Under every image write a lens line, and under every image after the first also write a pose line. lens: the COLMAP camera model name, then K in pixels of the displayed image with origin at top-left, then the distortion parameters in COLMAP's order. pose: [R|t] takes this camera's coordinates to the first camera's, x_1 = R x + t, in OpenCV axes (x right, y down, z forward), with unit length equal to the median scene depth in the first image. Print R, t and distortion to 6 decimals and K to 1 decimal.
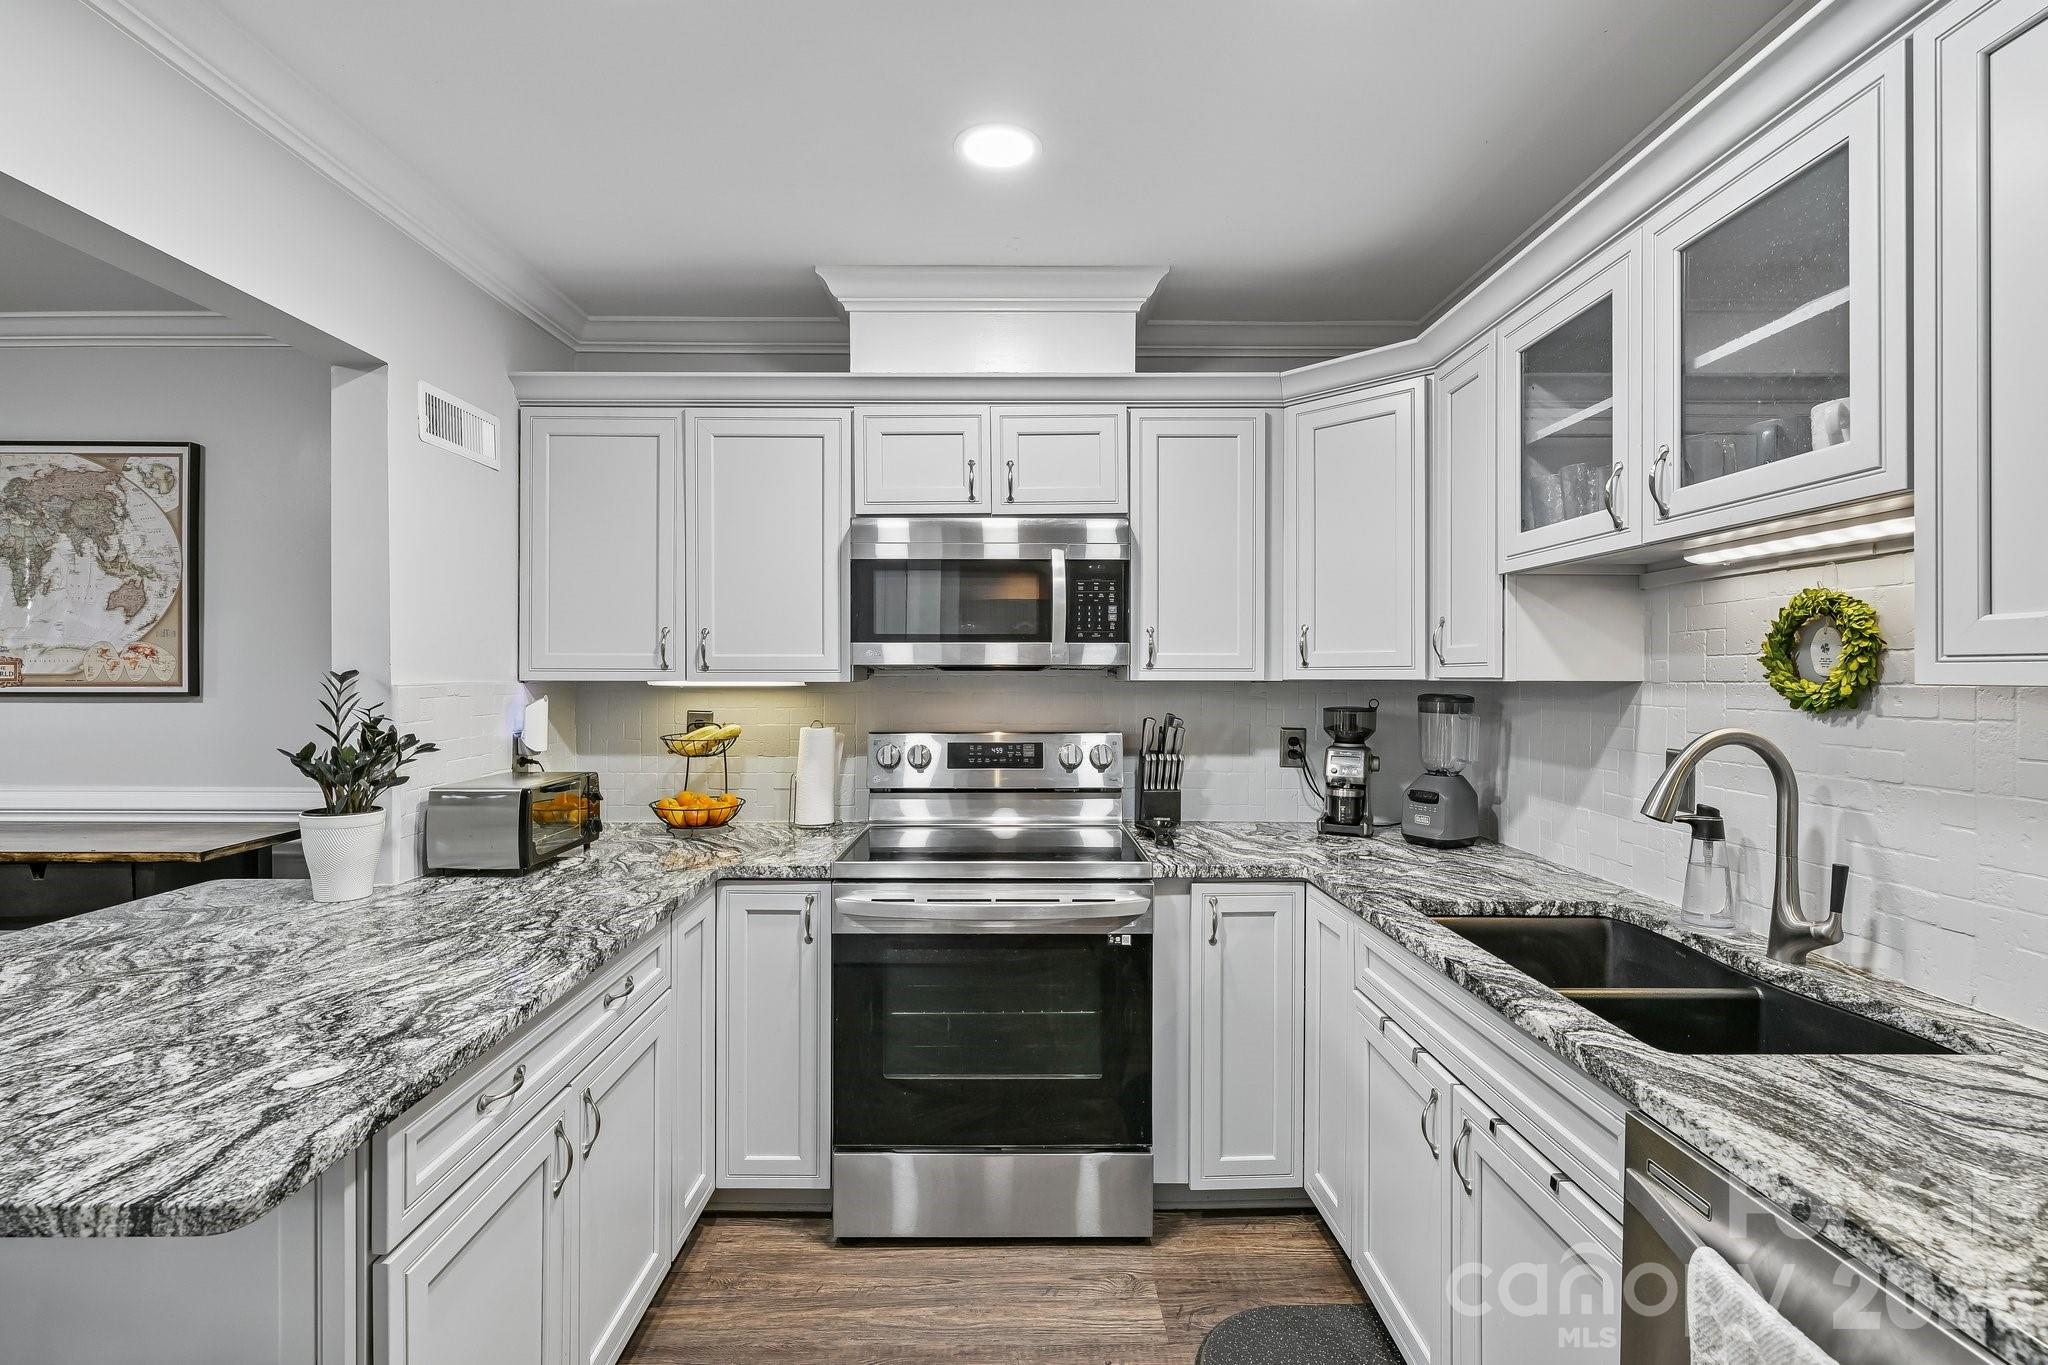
lens RADIAL K [[949.9, 0, 1013.4], [0, 949.9, 683.3], [0, 0, 1]] dist [-0.000538, -0.000864]
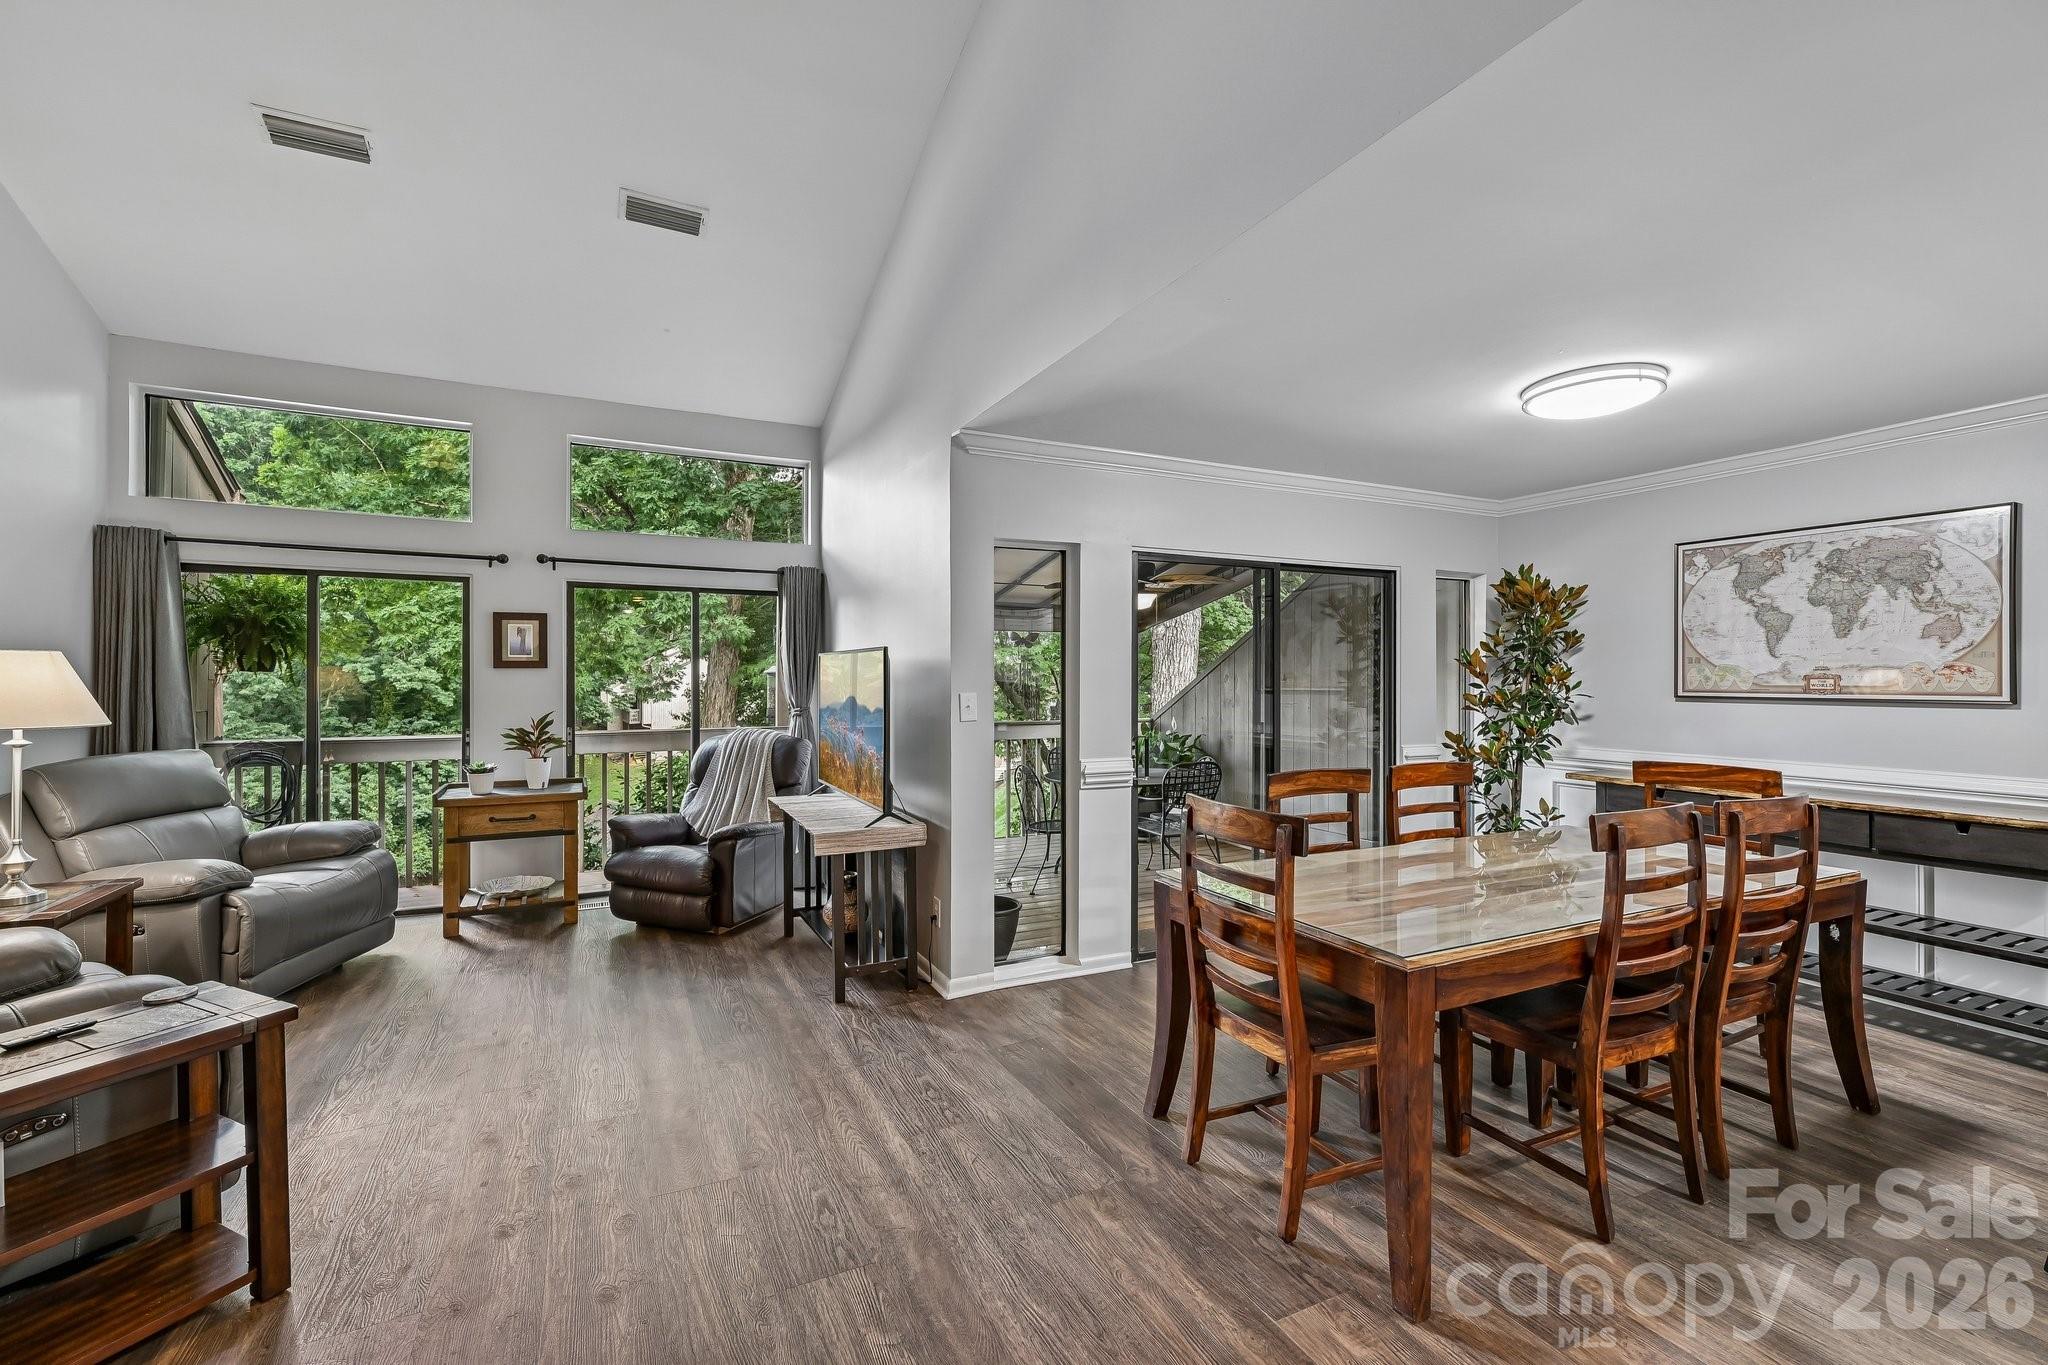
lens RADIAL K [[885.8, 0, 1023.7], [0, 885.8, 677.5], [0, 0, 1]] dist [0.001201, 0.000330]
pose [[0.433104, -0.004975, -0.901330, -0.445562], [-0.007519, 0.999930, -0.009132, -0.001506], [0.901313, 0.010732, 0.433036, -0.808158]]
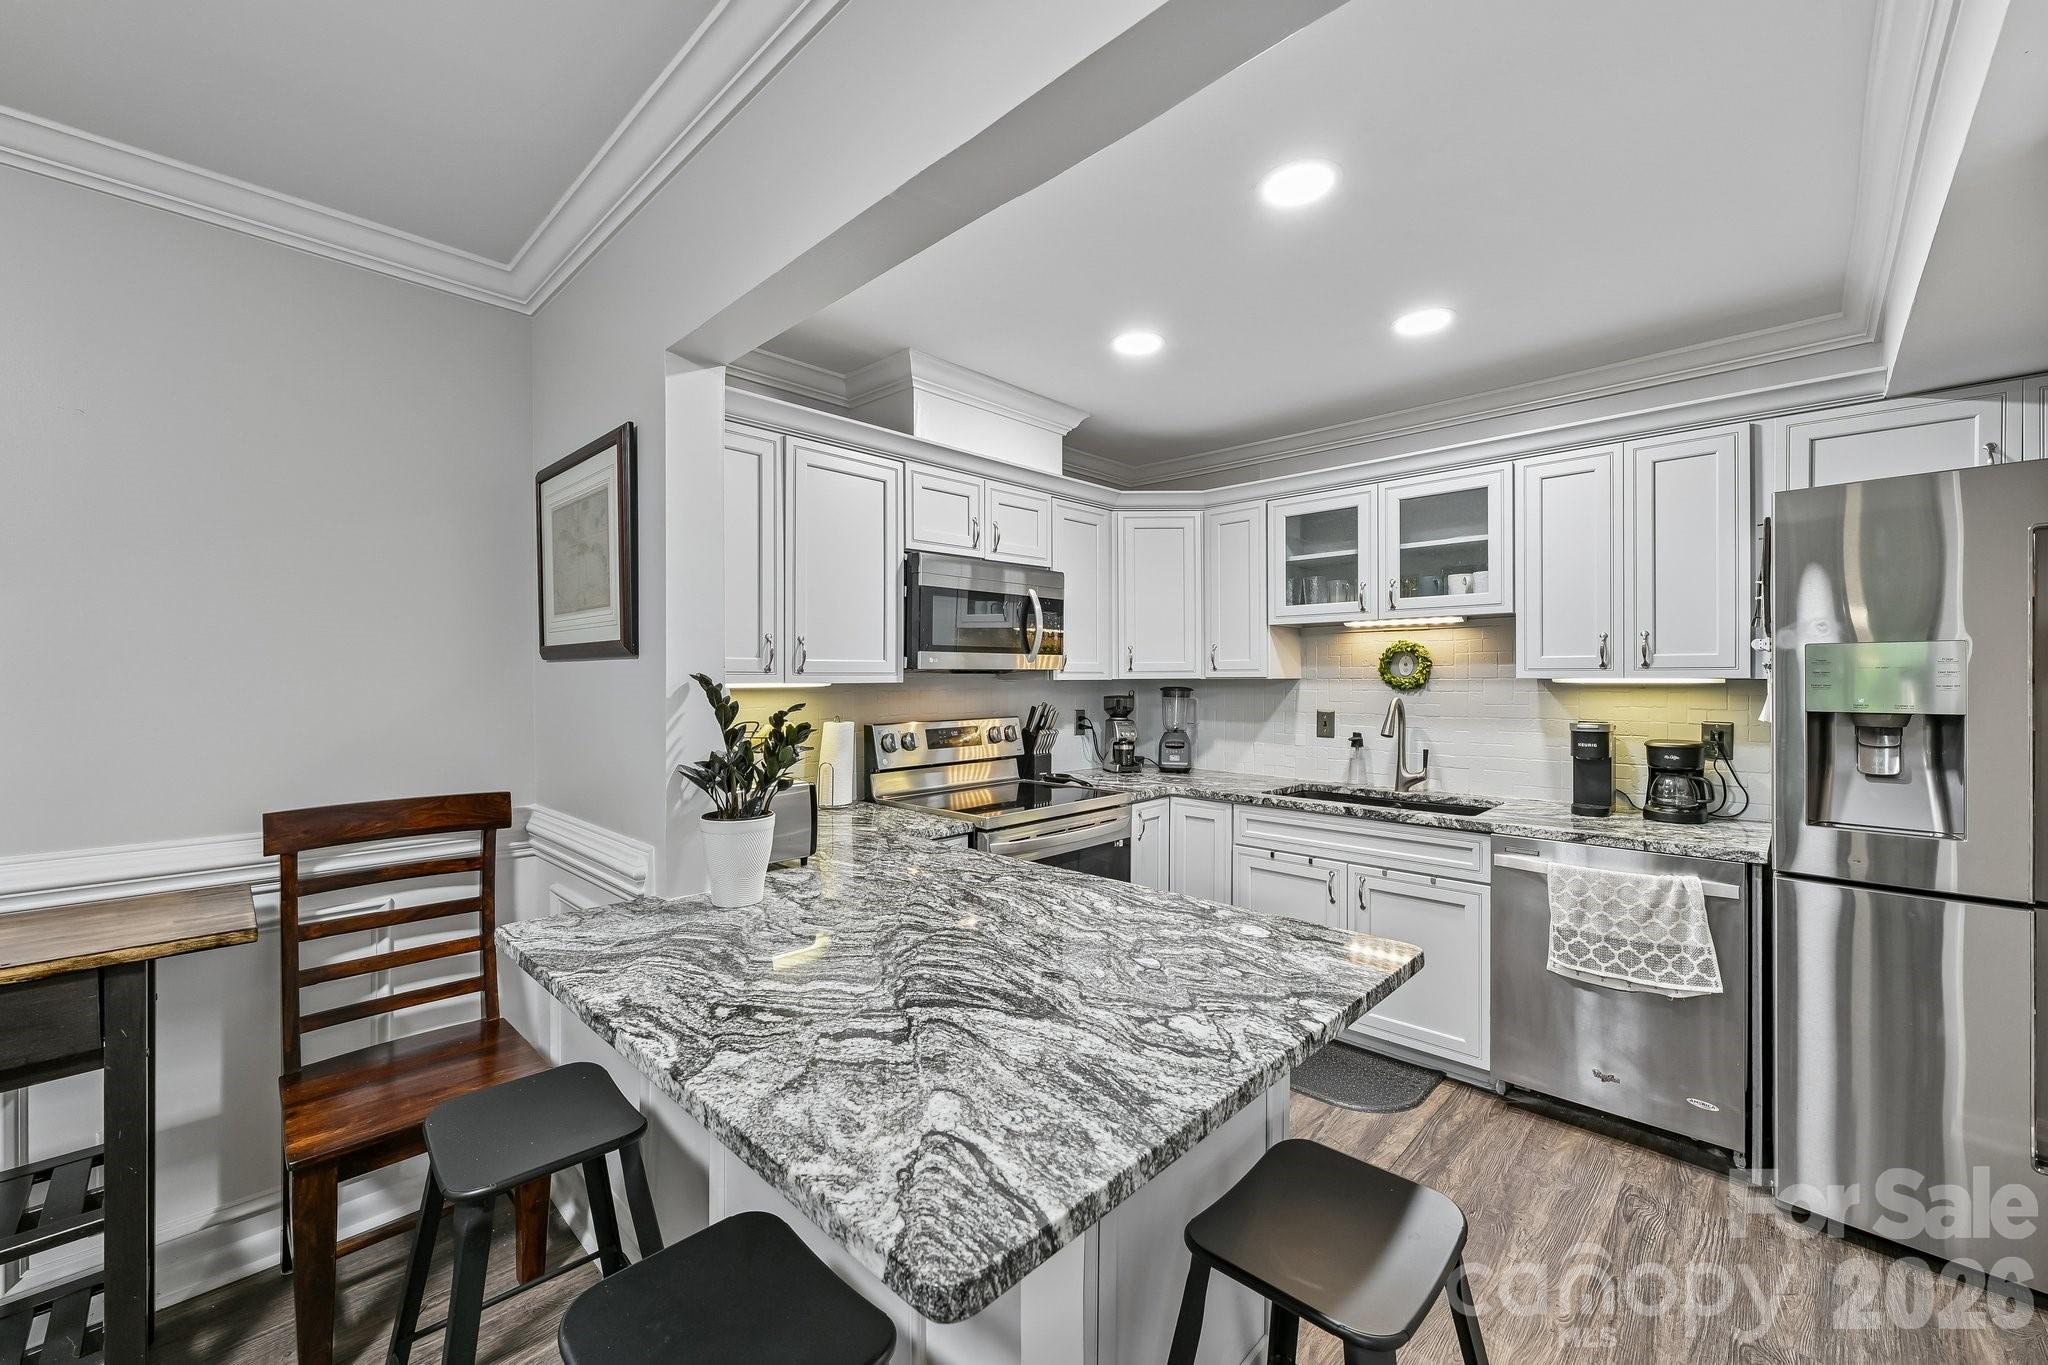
lens RADIAL K [[824.5, 0, 1029.5], [0, 824.5, 687.1], [0, 0, 1]] dist [0.000747, 0.000010]
pose [[0.687419, -0.012129, 0.726159, -0.920325], [0.009105, 0.999926, 0.008083, -0.002801], [-0.726204, 0.001055, 0.687479, 0.151151]]
